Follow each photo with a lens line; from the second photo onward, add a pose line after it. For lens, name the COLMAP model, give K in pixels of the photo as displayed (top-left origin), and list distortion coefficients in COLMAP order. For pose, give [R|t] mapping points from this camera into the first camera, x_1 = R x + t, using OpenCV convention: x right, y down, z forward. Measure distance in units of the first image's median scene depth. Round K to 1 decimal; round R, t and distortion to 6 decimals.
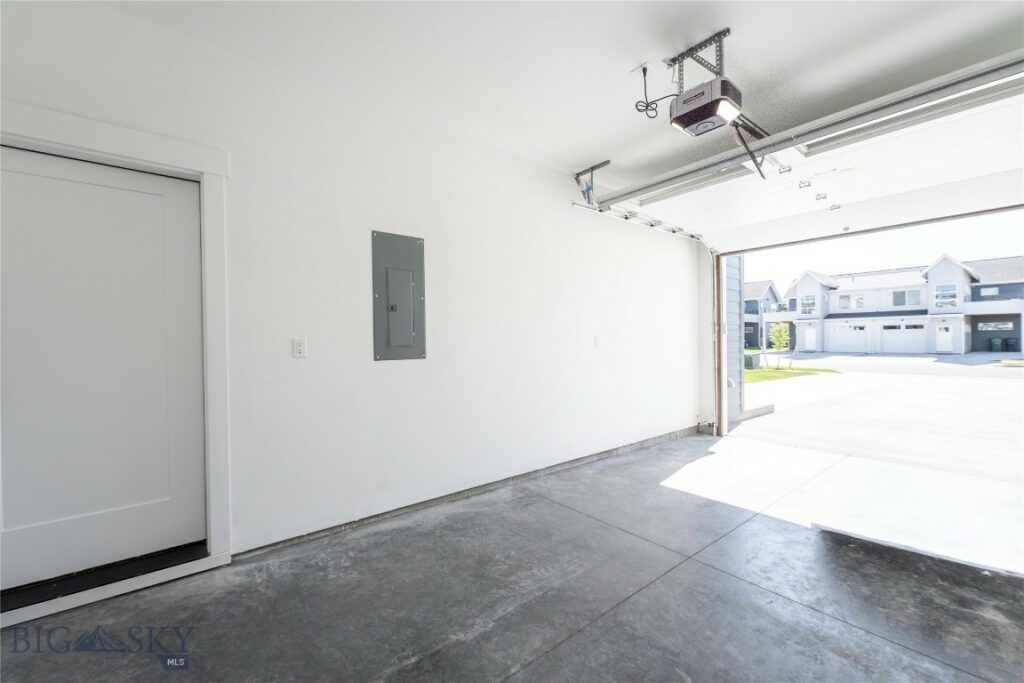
lens RADIAL K [[416.8, 0, 505.6], [0, 416.8, 341.7], [0, 0, 1]] dist [-0.022885, 0.000613]
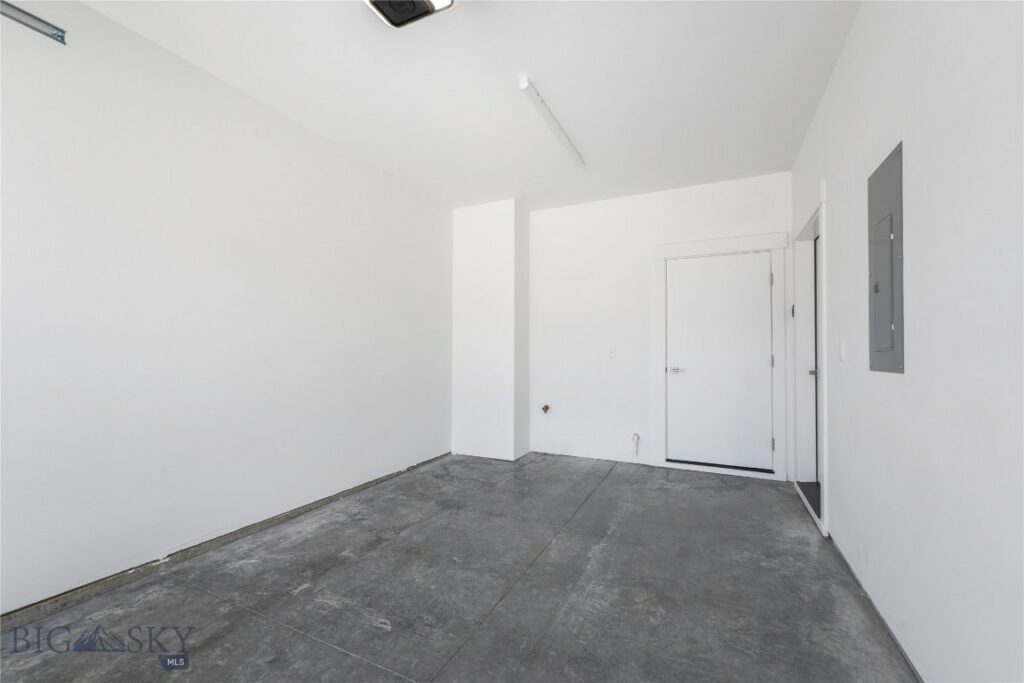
lens RADIAL K [[416.8, 0, 512.0], [0, 416.8, 345.5], [0, 0, 1]] dist [-0.022885, 0.000613]
pose [[-0.903742, 0.002672, -0.428069, 0.645862], [0.006785, 0.999944, -0.008082, 0.008252], [0.428023, -0.010208, -0.903710, 1.770307]]
